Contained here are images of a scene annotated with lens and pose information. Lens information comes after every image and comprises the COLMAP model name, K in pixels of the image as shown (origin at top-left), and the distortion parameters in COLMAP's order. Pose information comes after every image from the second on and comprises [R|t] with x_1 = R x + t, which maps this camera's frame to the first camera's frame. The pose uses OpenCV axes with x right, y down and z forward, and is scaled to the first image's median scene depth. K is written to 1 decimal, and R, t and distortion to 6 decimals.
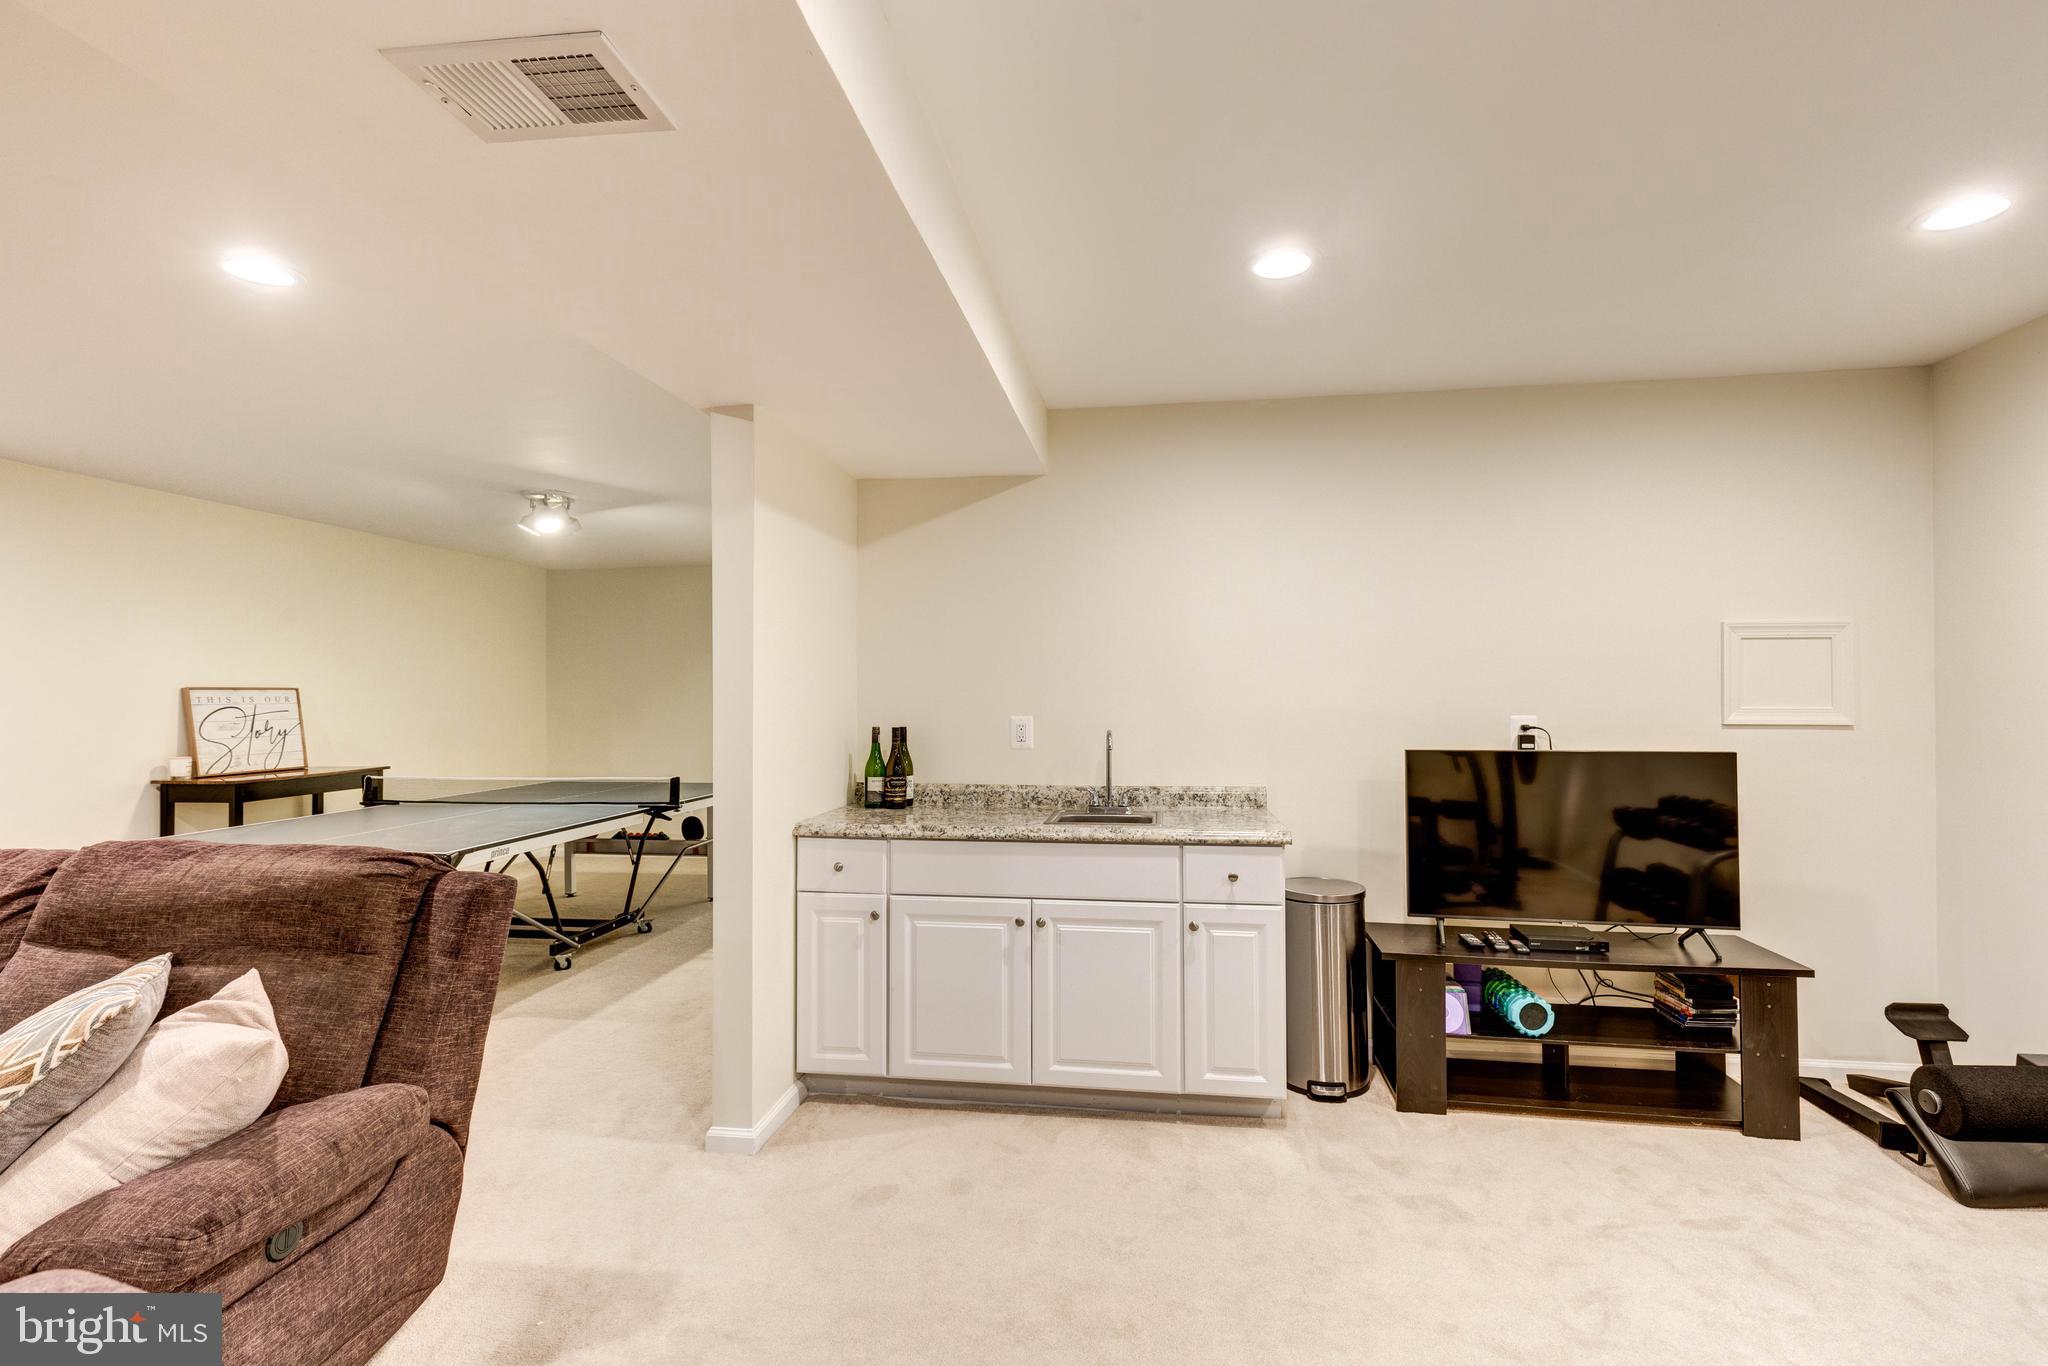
lens RADIAL K [[926.0, 0, 1041.0], [0, 926.0, 683.8], [0, 0, 1]] dist [0.004343, -0.001627]
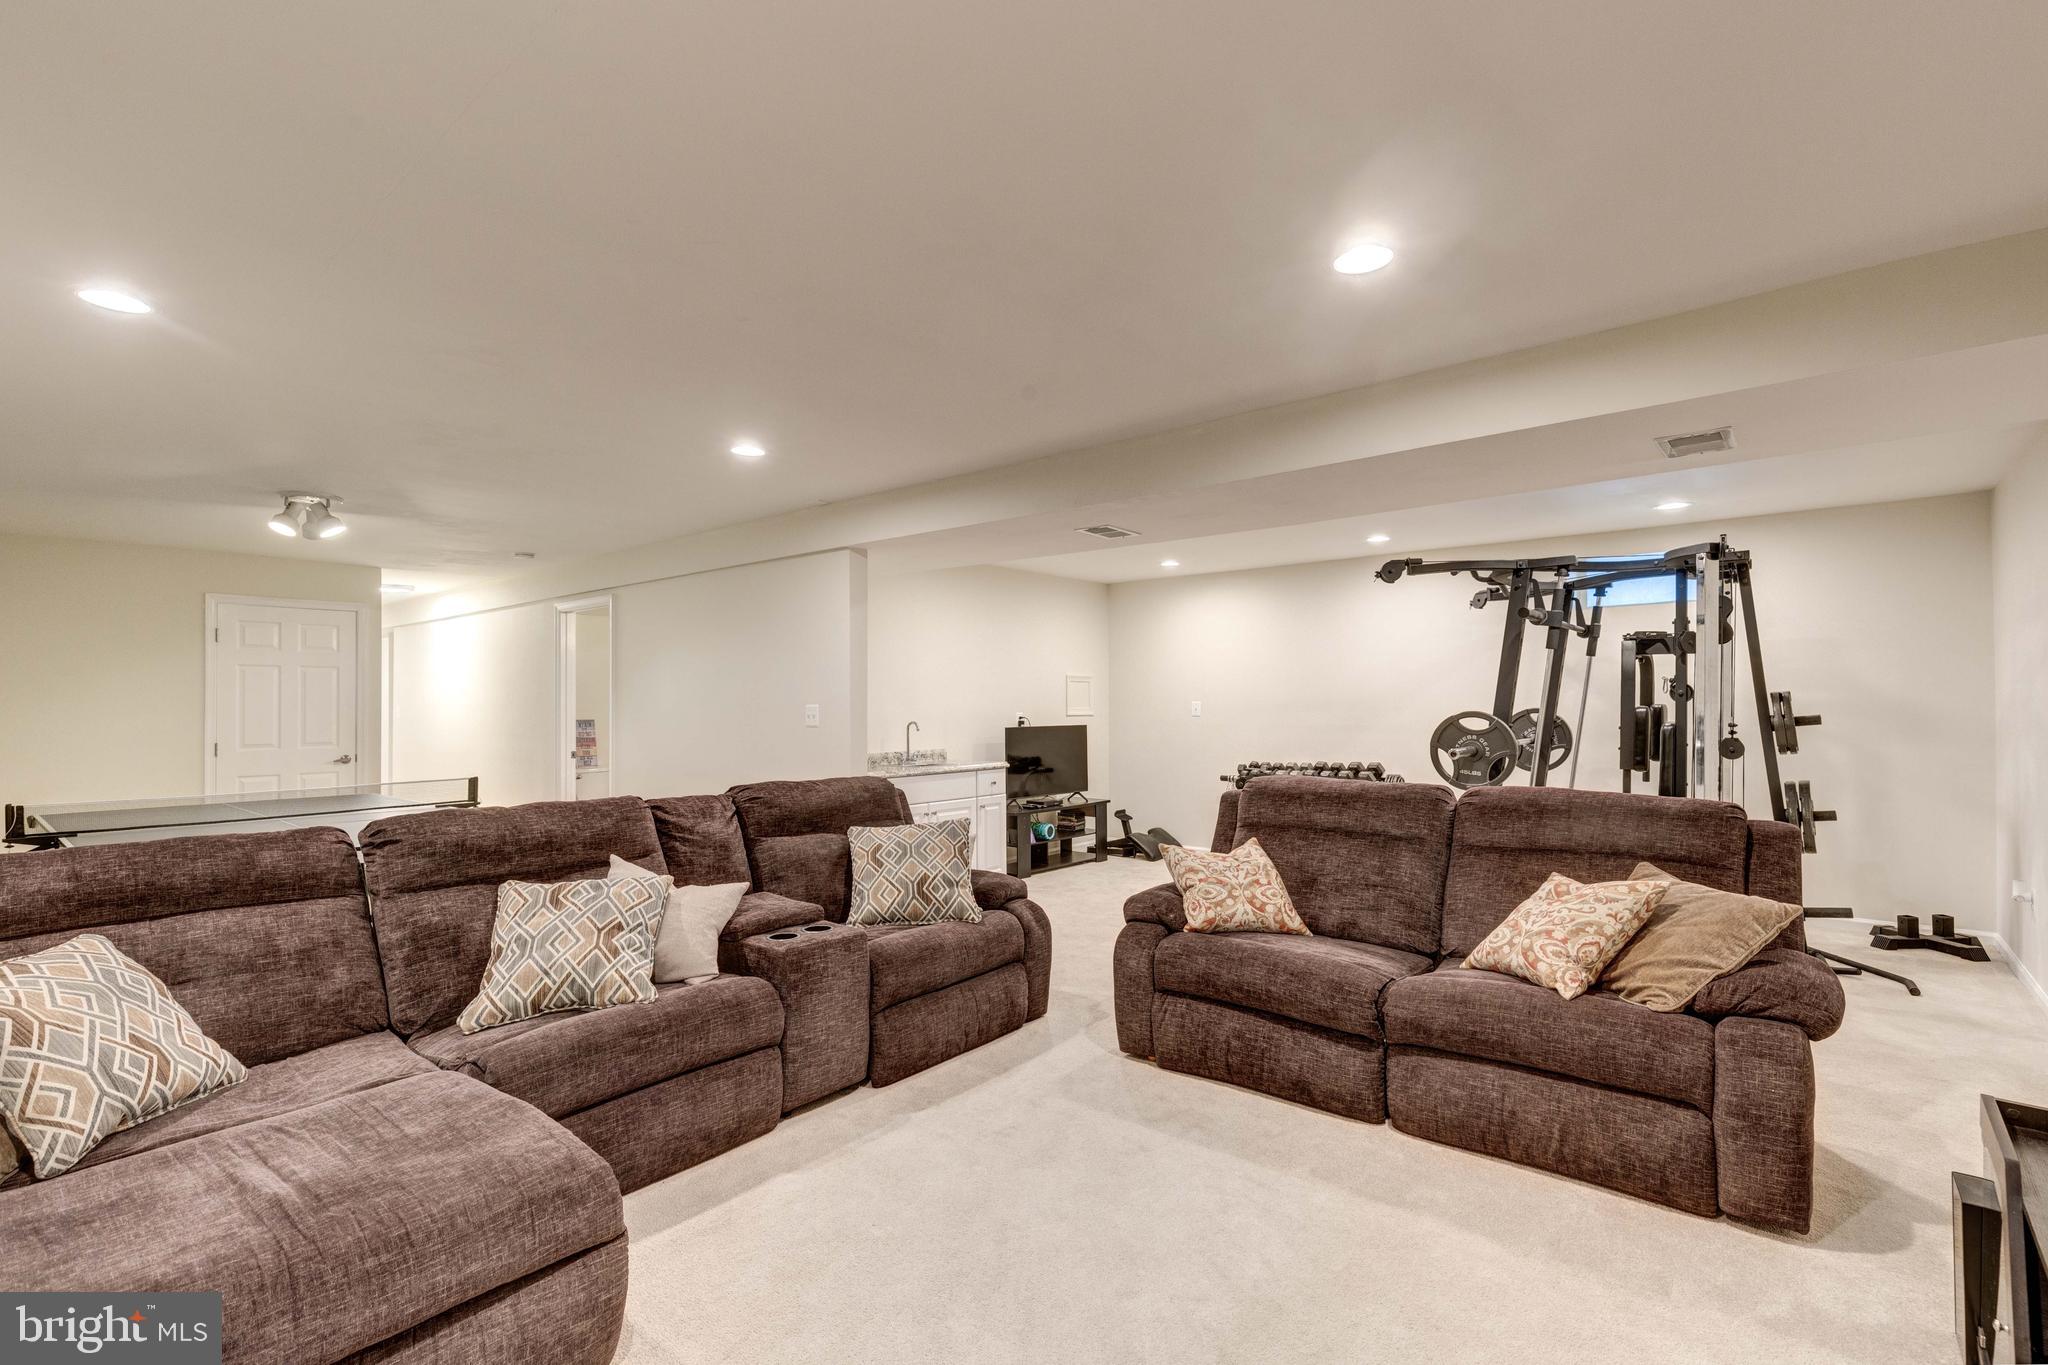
lens RADIAL K [[926.0, 0, 1018.0], [0, 926.0, 693.9], [0, 0, 1]] dist [0.004343, -0.001627]
pose [[0.555234, 0.004920, 0.831680, -0.961595], [-0.007927, 0.999968, -0.000623, -0.006971], [-0.831656, -0.006247, 0.555256, -0.186976]]
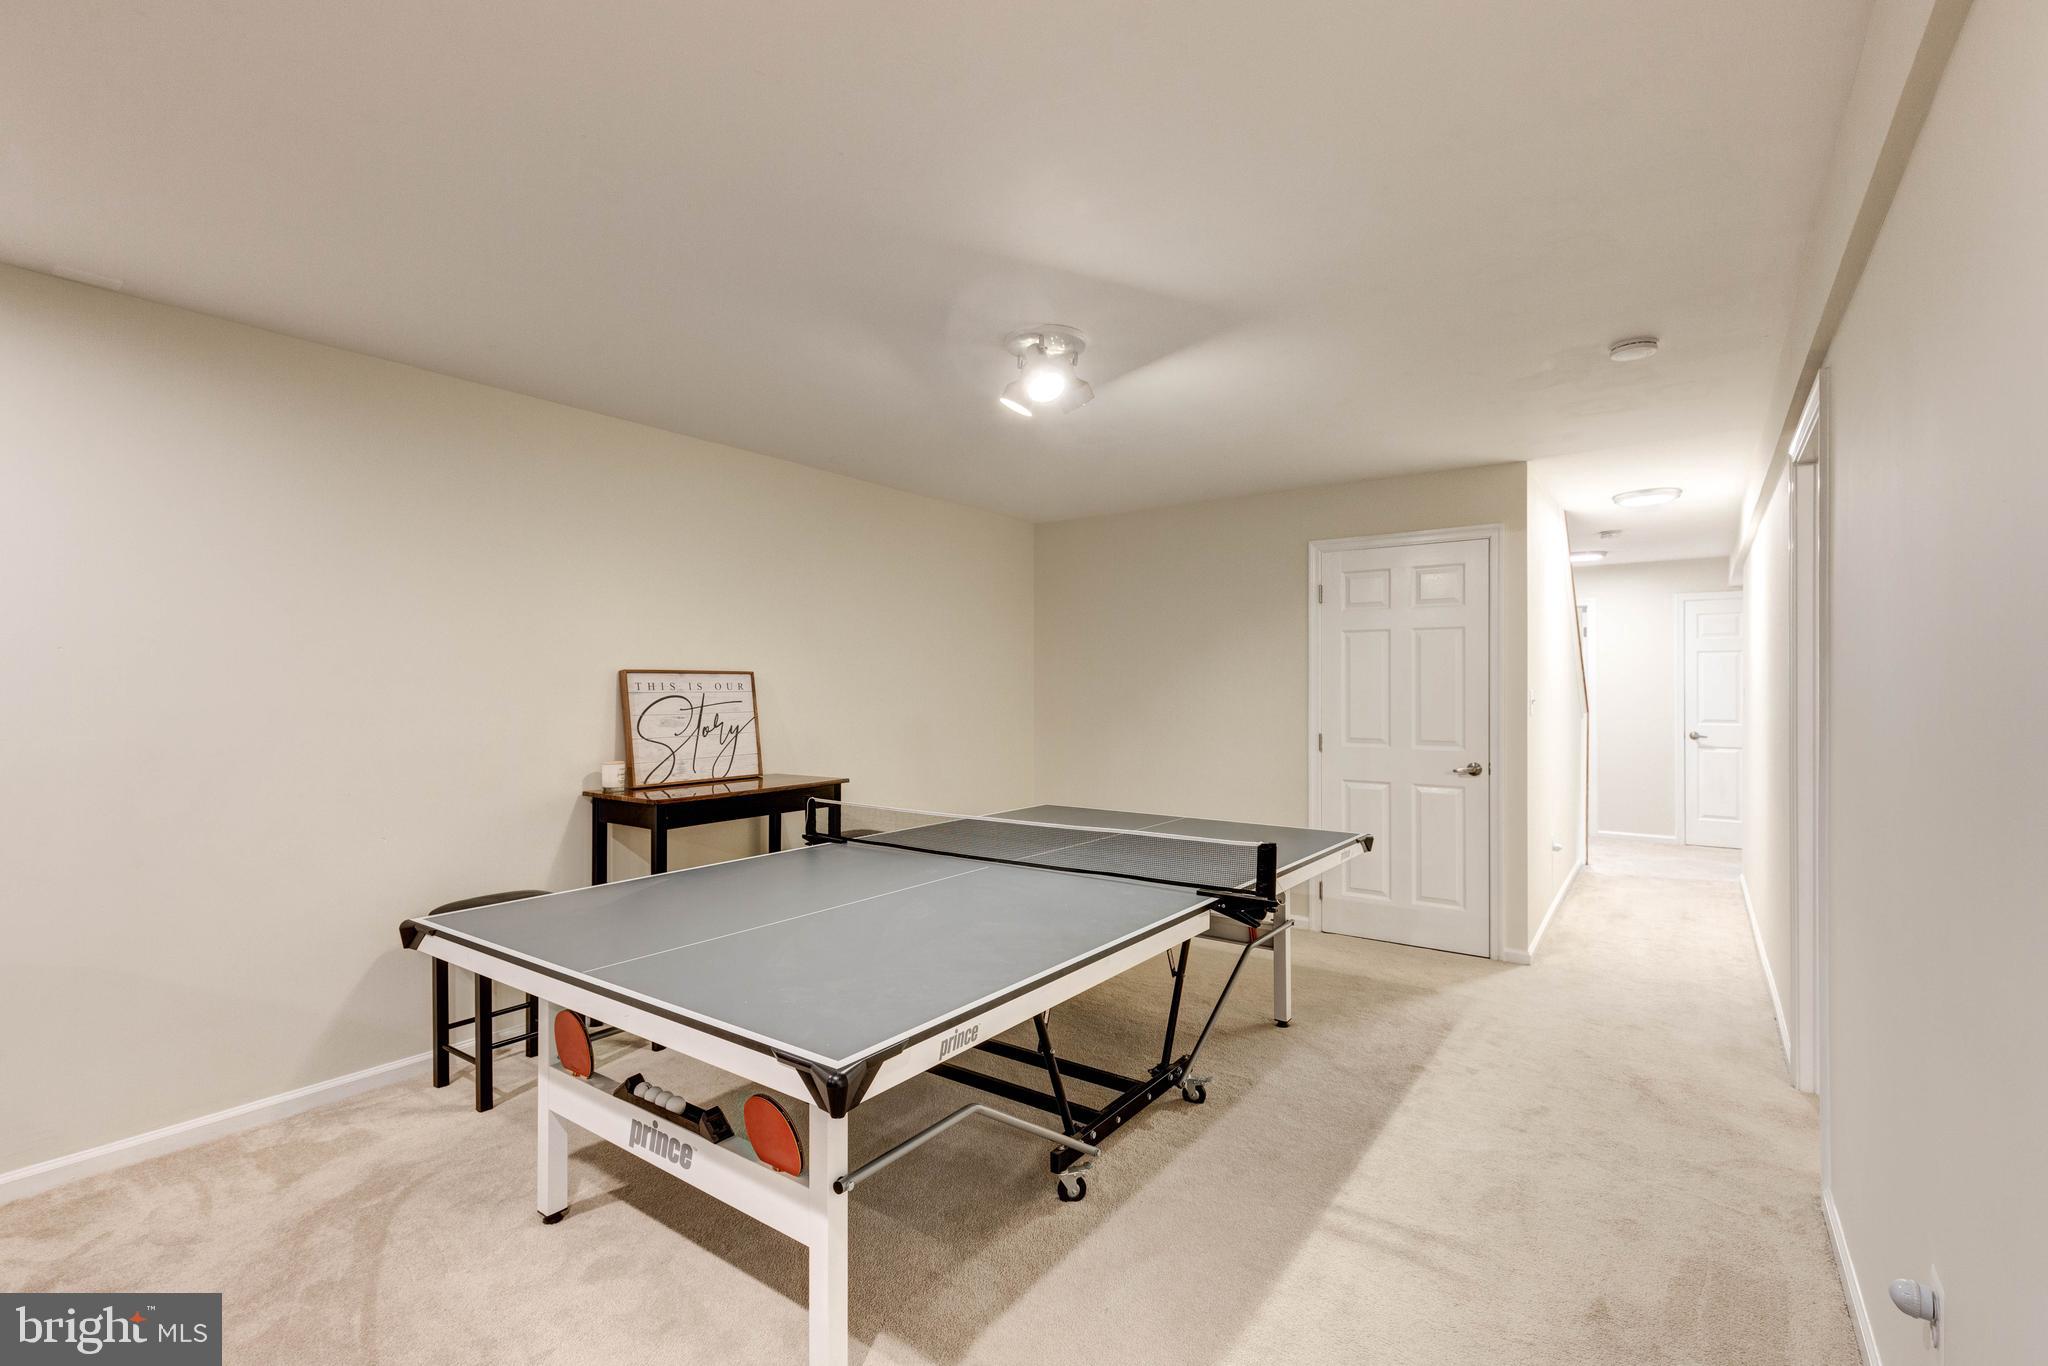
lens RADIAL K [[926.0, 0, 1020.0], [0, 926.0, 691.6], [0, 0, 1]] dist [0.004343, -0.001627]
pose [[0.878489, 0.008739, -0.477682, -0.265273], [-0.000987, 0.999864, 0.016477, 0.008770], [0.477761, -0.014003, 0.878378, 0.478153]]
